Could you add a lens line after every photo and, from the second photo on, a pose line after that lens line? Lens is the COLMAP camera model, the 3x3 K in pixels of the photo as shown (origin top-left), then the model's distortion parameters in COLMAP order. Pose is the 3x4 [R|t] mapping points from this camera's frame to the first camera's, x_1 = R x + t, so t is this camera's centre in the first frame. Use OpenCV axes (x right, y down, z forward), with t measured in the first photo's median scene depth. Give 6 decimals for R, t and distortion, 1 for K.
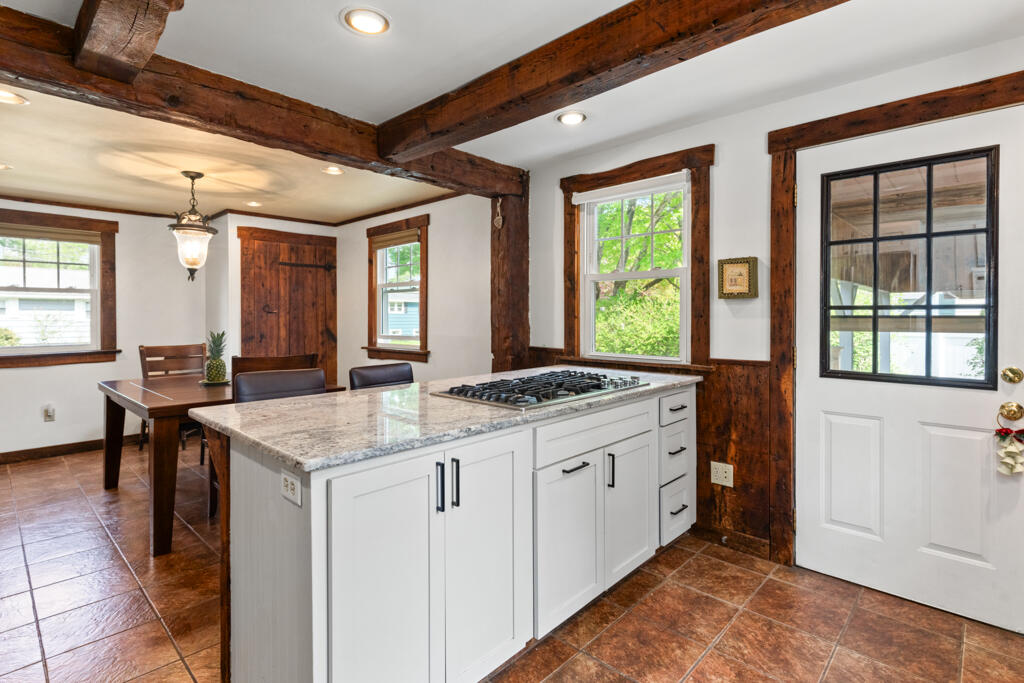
lens RADIAL K [[500.0, 0, 524.1], [0, 500.0, 318.6], [0, 0, 1]] dist [0.001087, -0.000805]
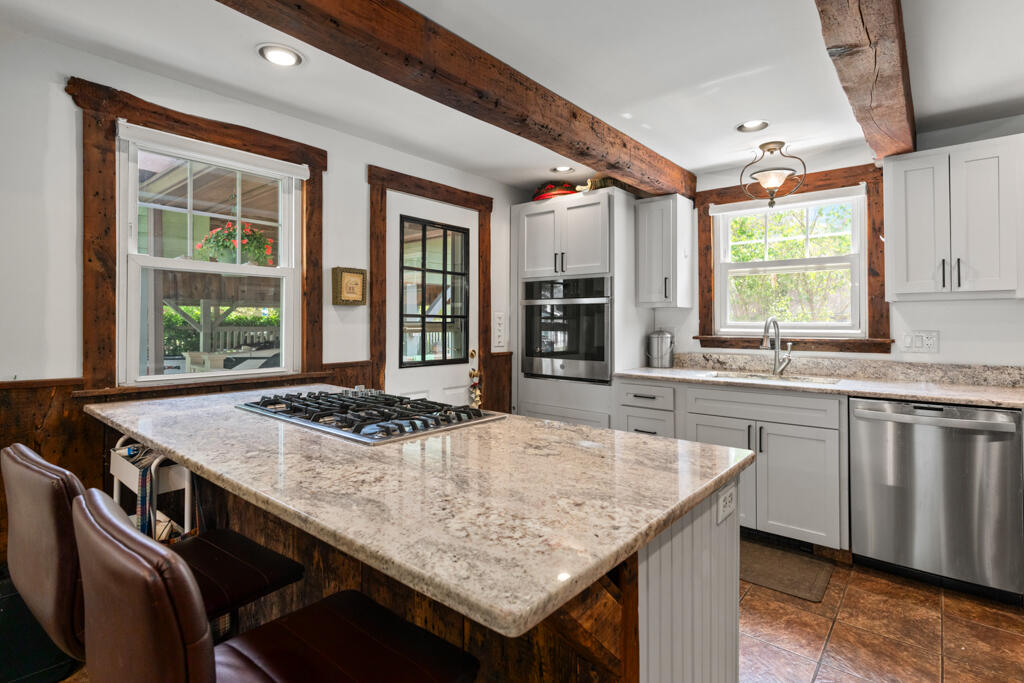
lens RADIAL K [[500.0, 0, 516.9], [0, 500.0, 317.6], [0, 0, 1]] dist [0.001087, -0.000805]
pose [[-0.040452, 0.012754, 0.999100, -0.393317], [0.002880, 0.999916, -0.012648, 0.000539], [-0.999177, 0.002366, -0.040485, 0.402156]]
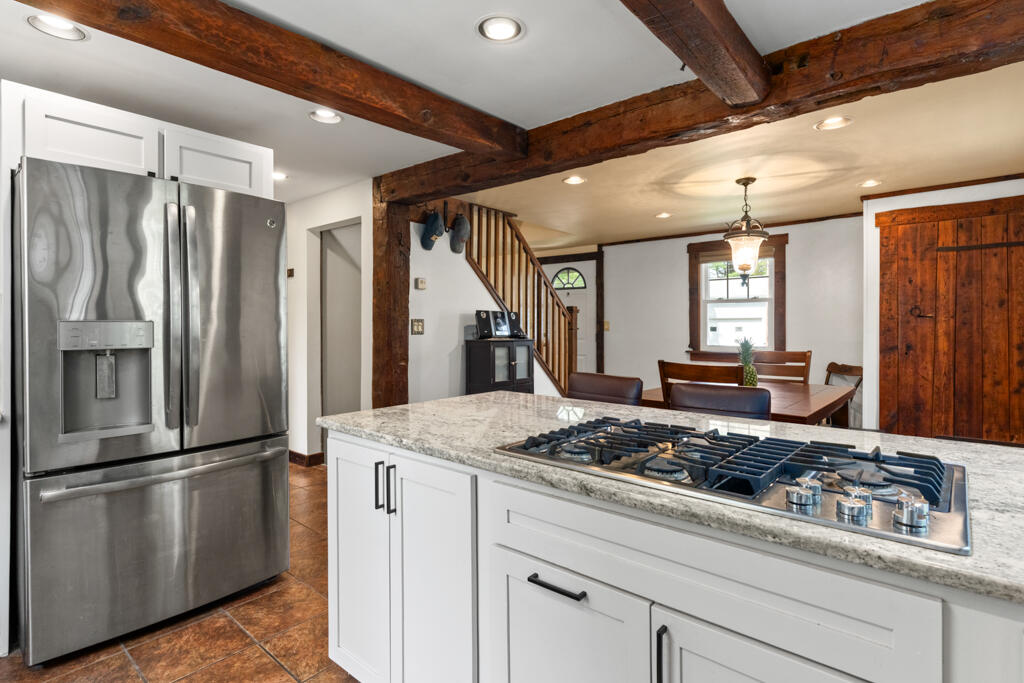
lens RADIAL K [[500.0, 0, 486.9], [0, 500.0, 327.8], [0, 0, 1]] dist [0.001087, -0.000805]
pose [[0.027138, 0.010556, -0.999576, 0.274866], [-0.003640, 0.999939, 0.010461, -0.000558], [0.999625, 0.003355, 0.027175, 0.373909]]
